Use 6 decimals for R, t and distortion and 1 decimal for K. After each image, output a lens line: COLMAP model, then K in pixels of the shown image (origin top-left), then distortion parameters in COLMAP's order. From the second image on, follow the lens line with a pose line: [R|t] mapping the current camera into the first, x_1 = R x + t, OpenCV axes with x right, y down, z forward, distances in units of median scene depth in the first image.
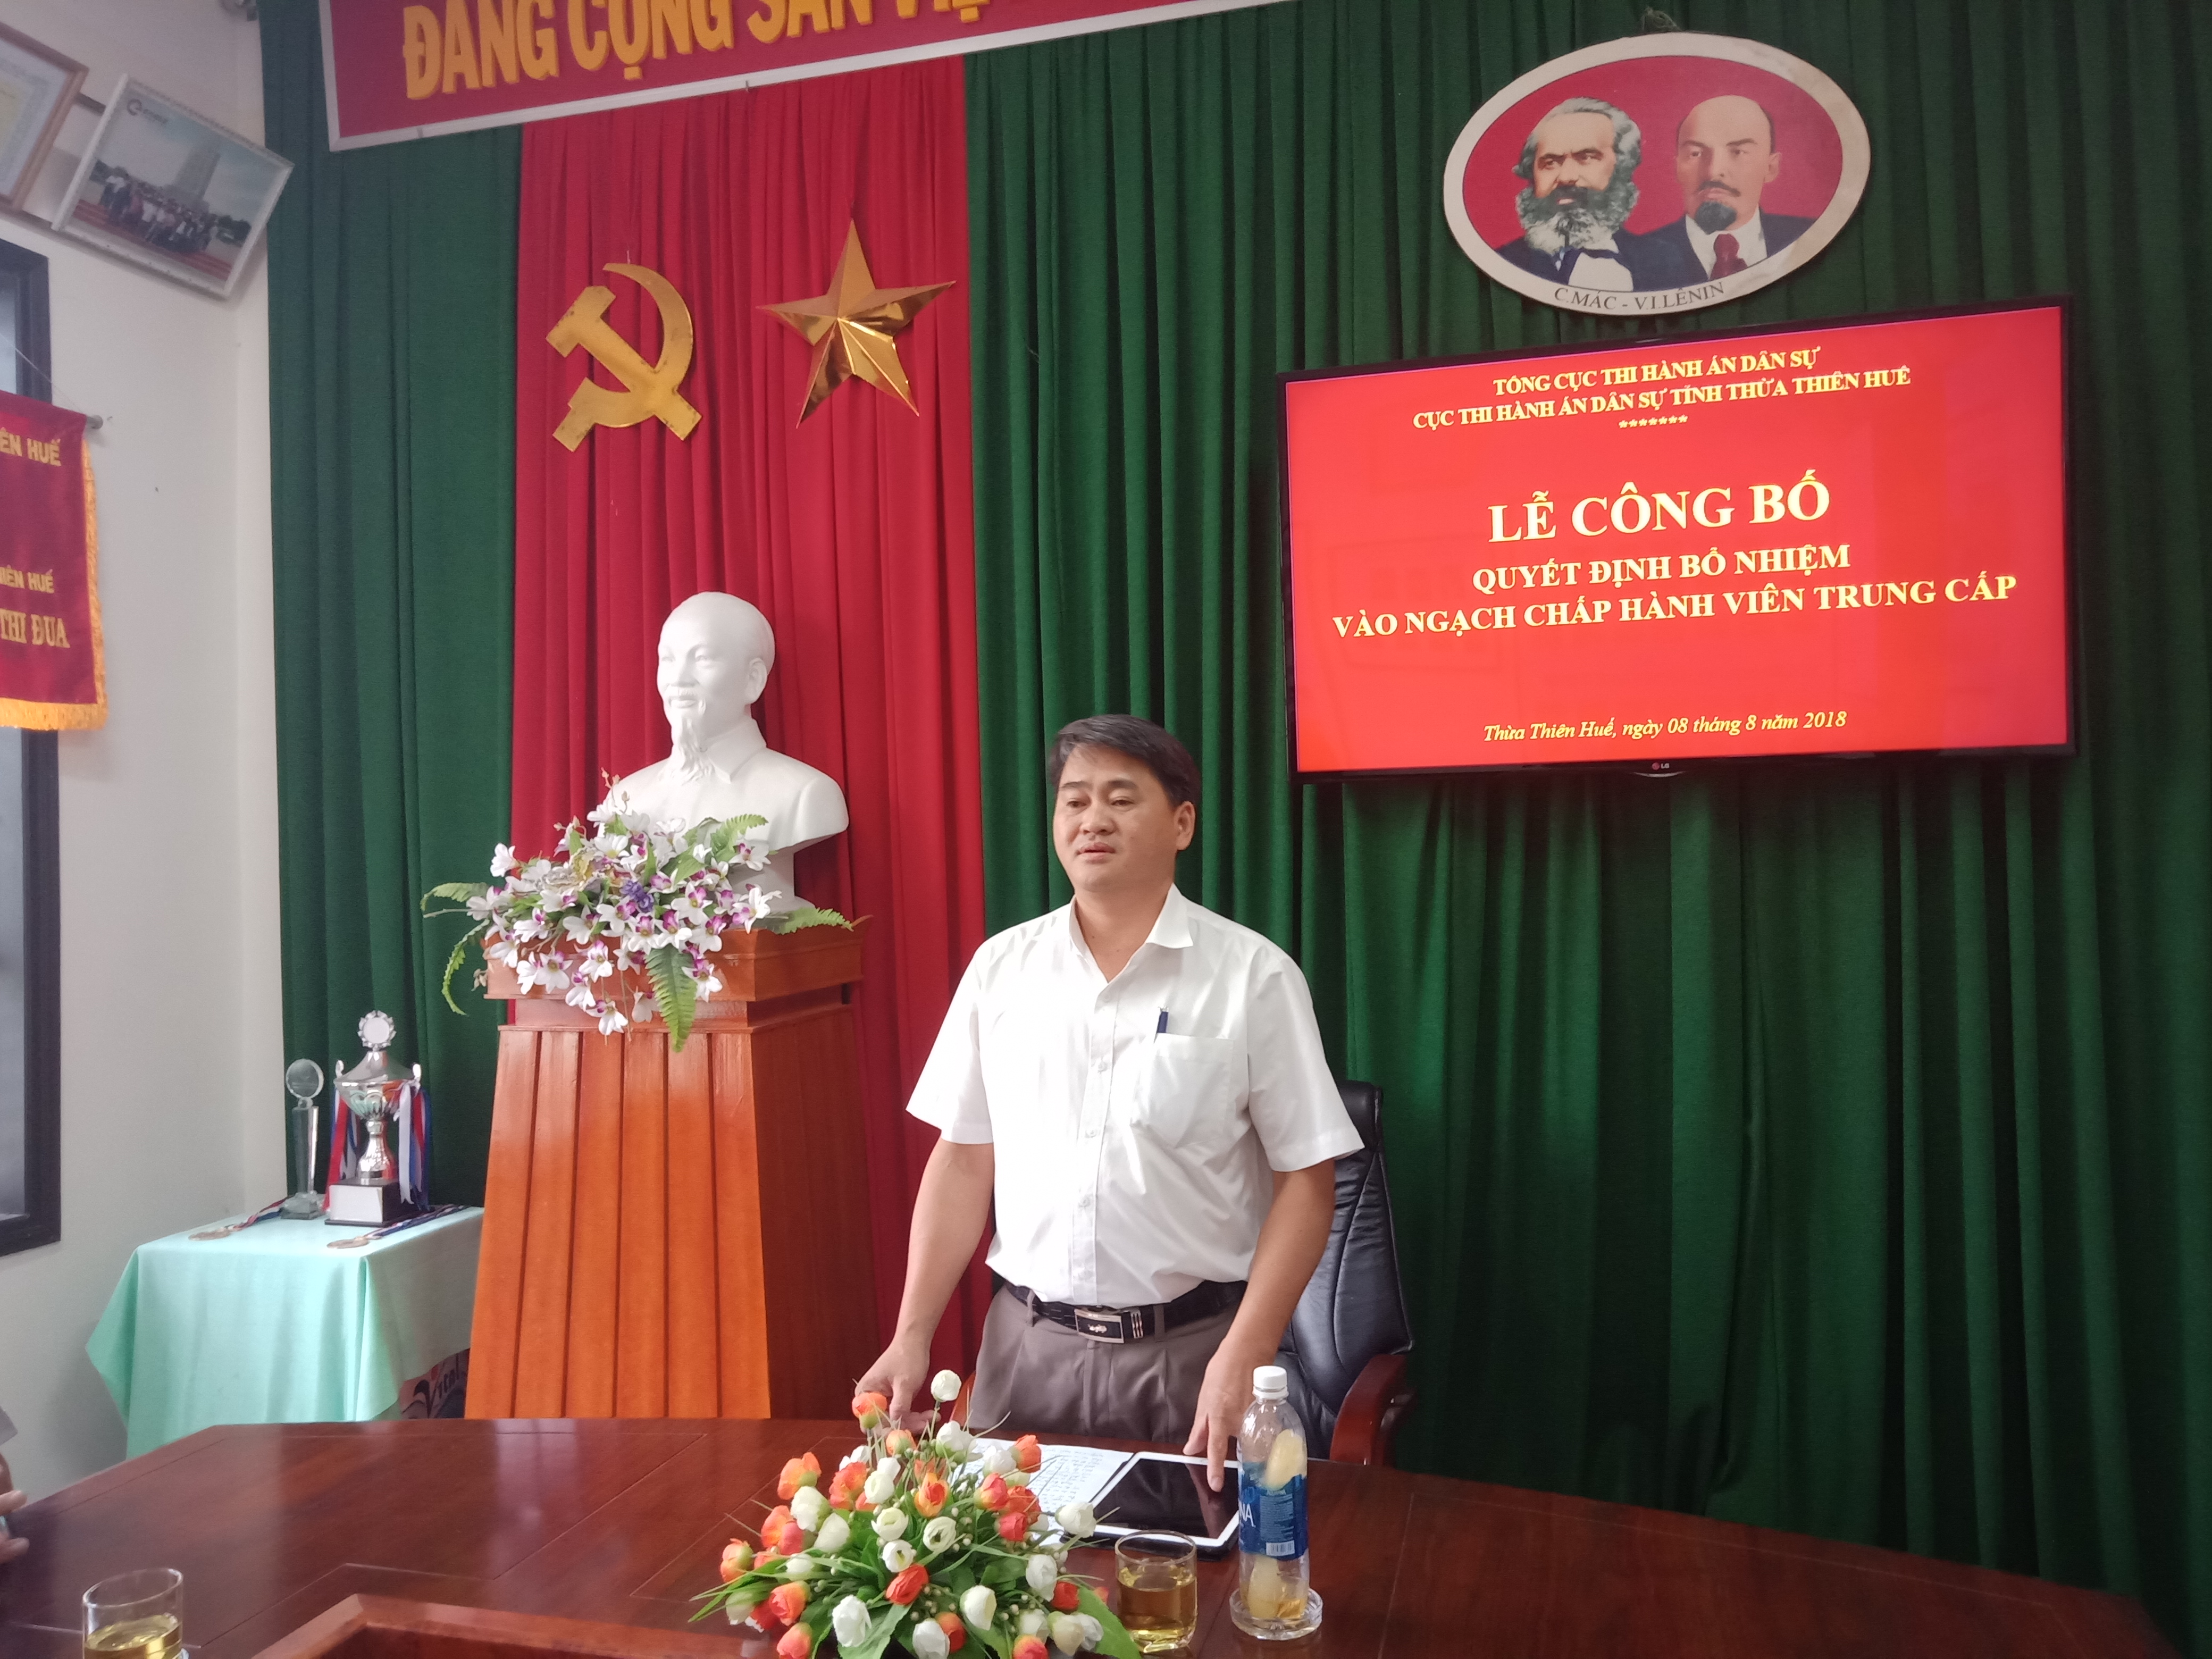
lens RADIAL K [[1752.3, 0, 1051.0], [0, 1752.3, 795.7], [0, 0, 1]] dist [0.014548, 0.004996]
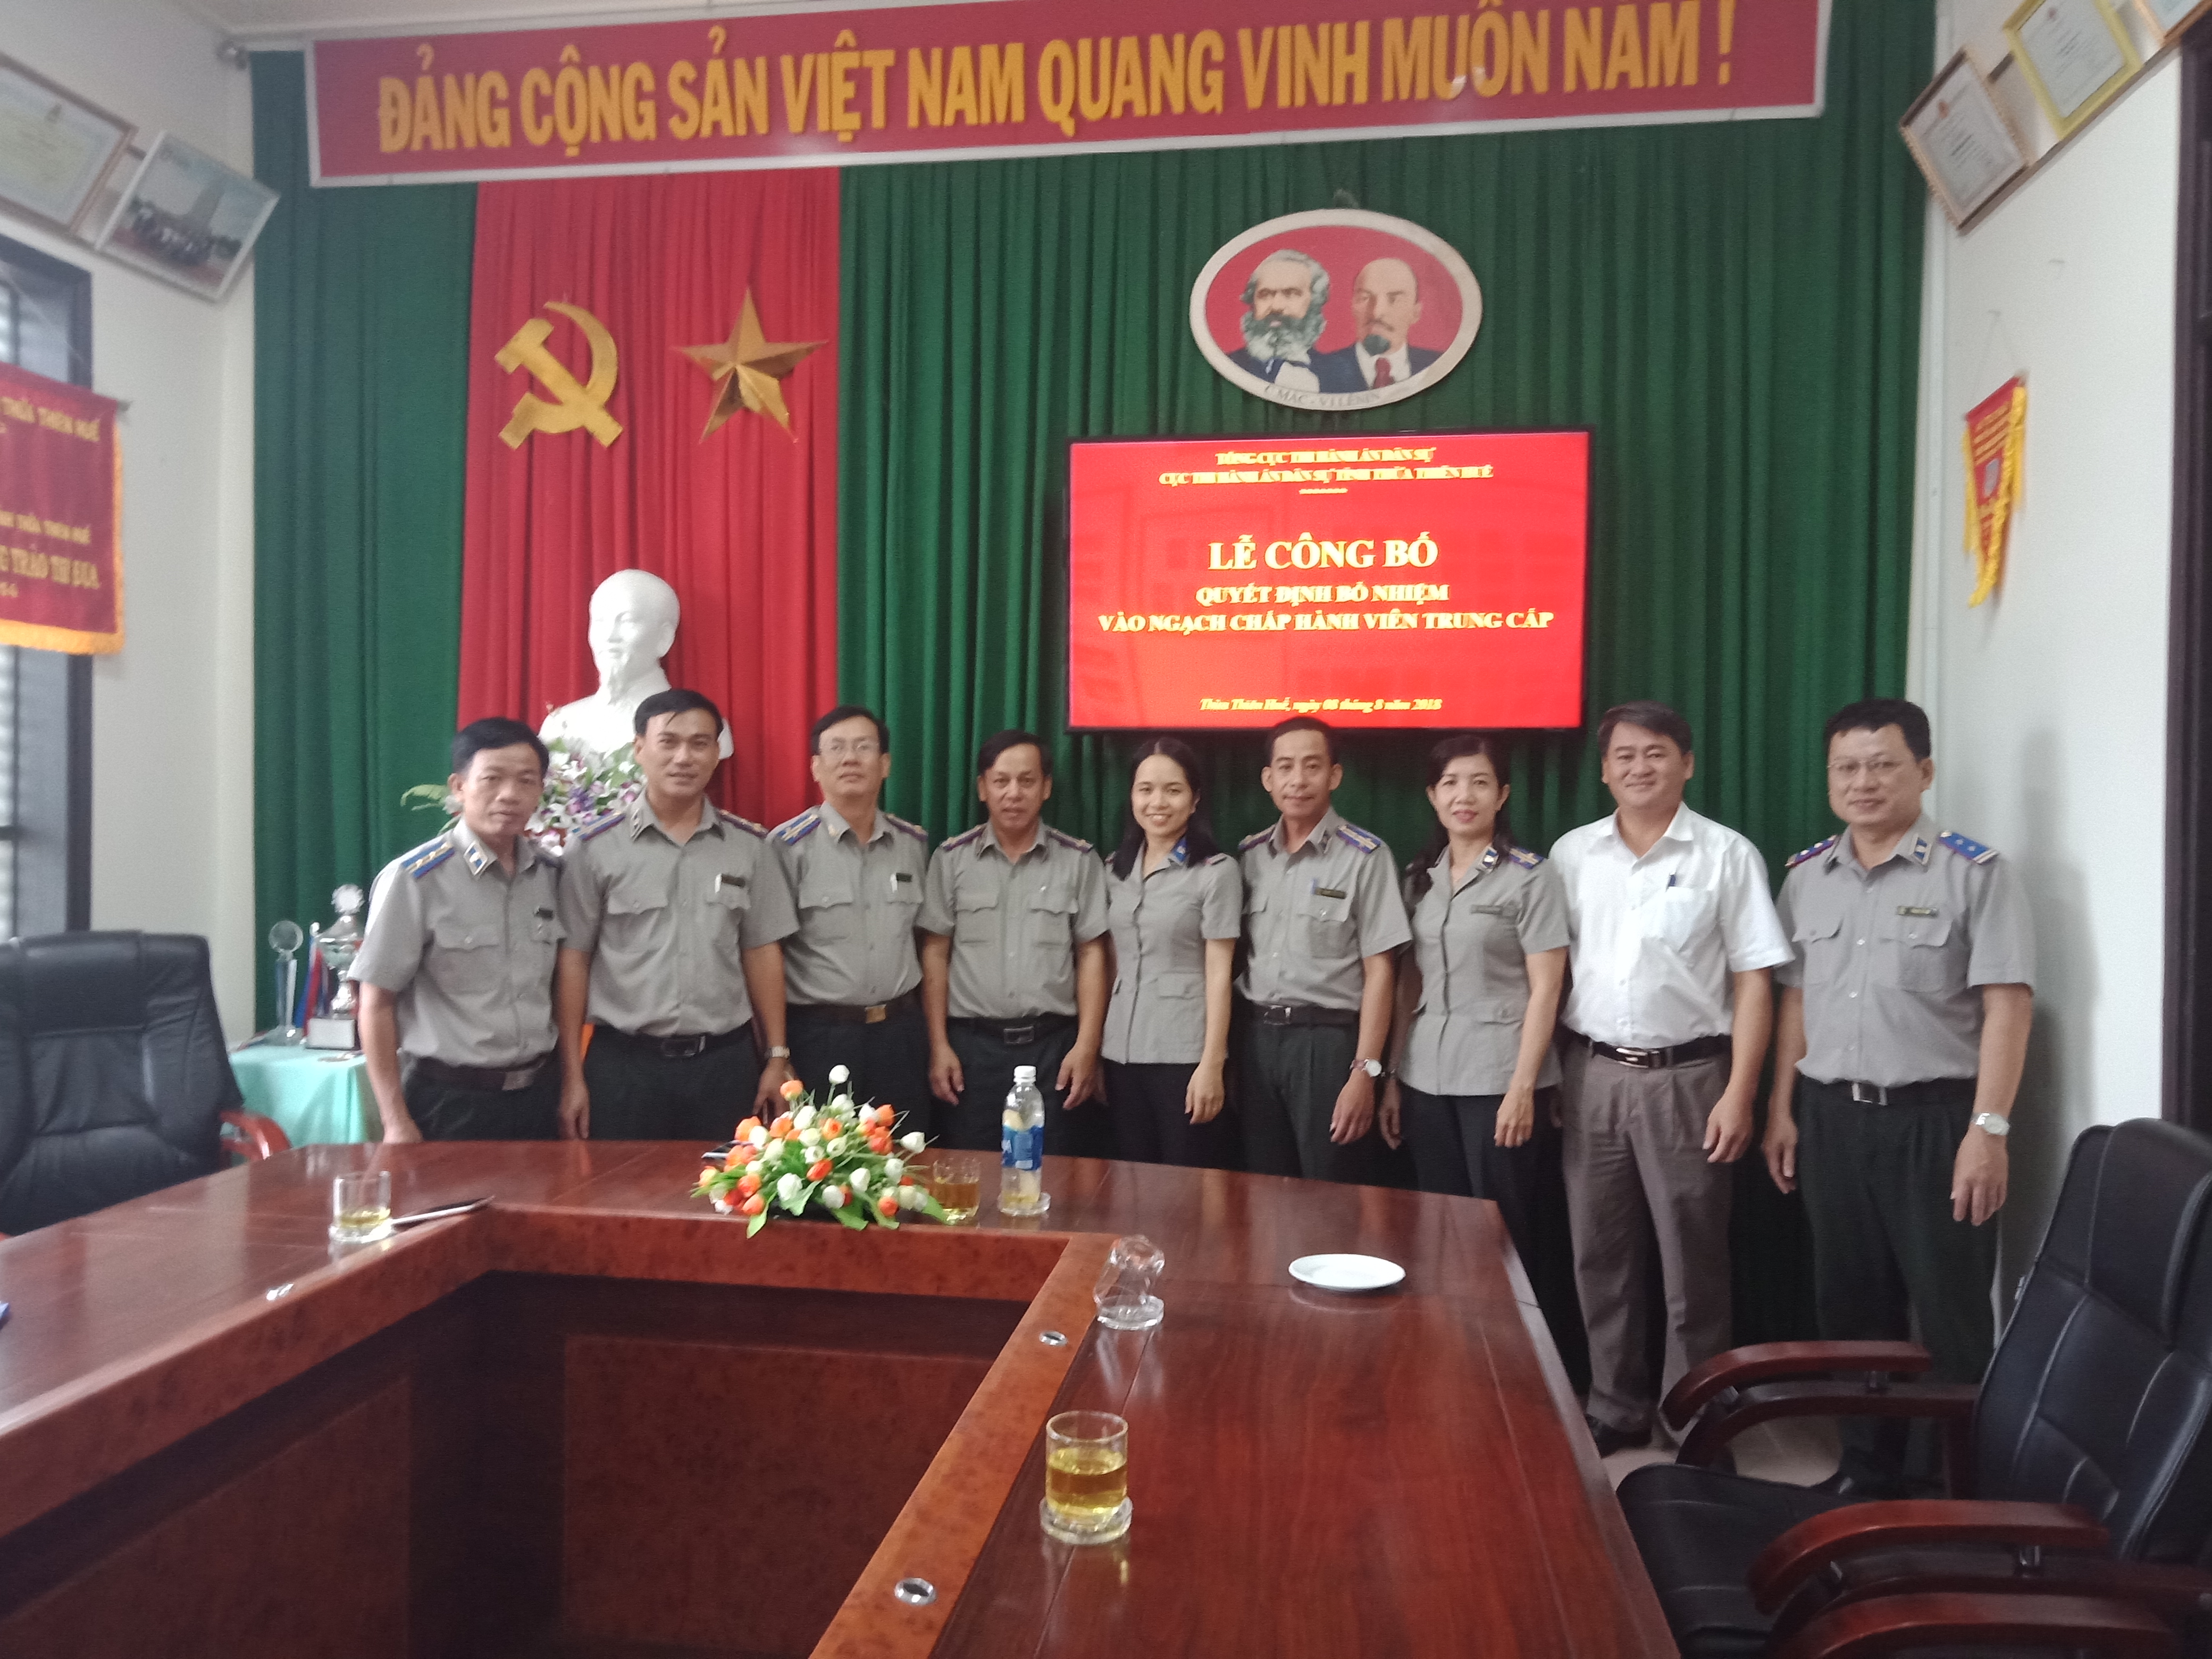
lens RADIAL K [[1723.7, 0, 1066.8], [0, 1723.7, 796.5], [0, 0, 1]] dist [0.071551, -0.083489]
pose [[0.991775, 0.034062, 0.123375, -0.028506], [-0.038092, 0.998810, 0.030455, 0.000844], [-0.122191, -0.034905, 0.991893, -0.357902]]
